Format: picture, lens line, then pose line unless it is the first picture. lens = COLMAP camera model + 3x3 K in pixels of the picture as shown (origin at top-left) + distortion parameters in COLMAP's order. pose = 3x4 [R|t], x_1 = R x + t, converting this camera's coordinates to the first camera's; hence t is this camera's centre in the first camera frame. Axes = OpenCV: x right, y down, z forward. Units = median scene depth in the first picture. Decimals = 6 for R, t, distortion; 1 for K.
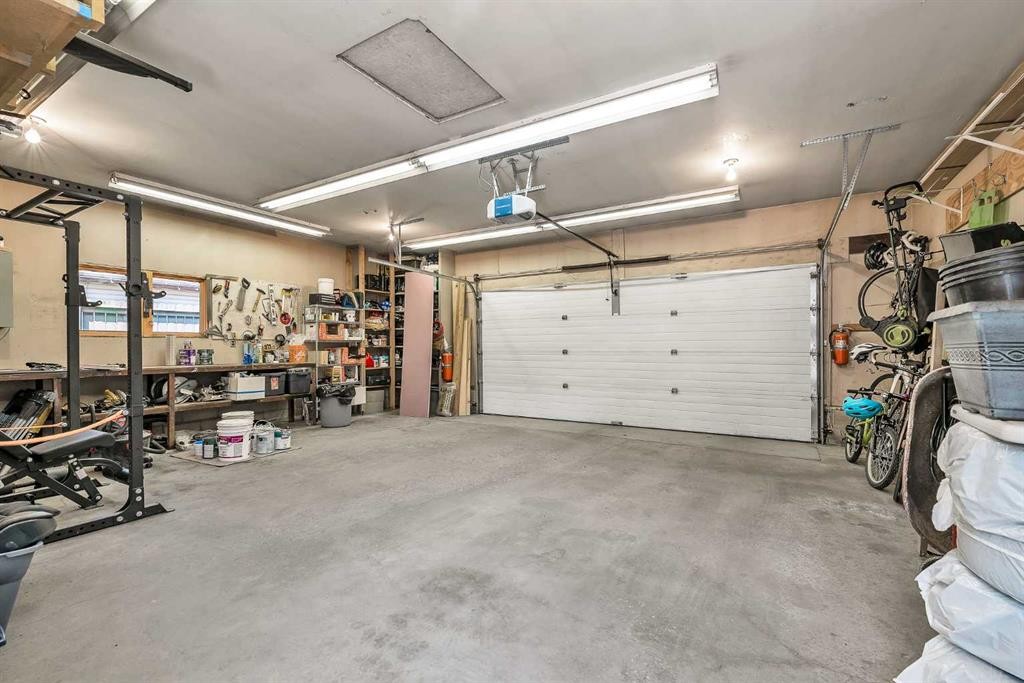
lens RADIAL K [[442.2, 0, 512.9], [0, 442.2, 344.9], [0, 0, 1]] dist [-0.008839, 0.000241]
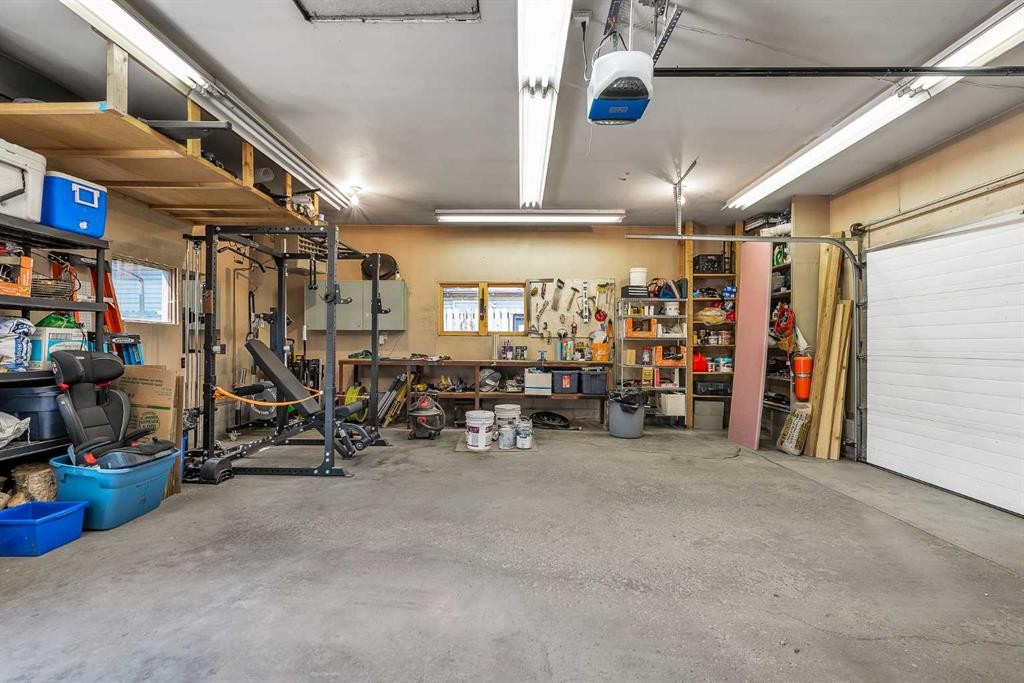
lens RADIAL K [[442.2, 0, 512.9], [0, 442.2, 344.3], [0, 0, 1]] dist [-0.008839, 0.000241]
pose [[0.495000, 0.004921, -0.868879, 0.242206], [-0.005541, 0.999982, 0.002507, 0.001848], [0.868876, 0.003574, 0.495018, 0.374003]]
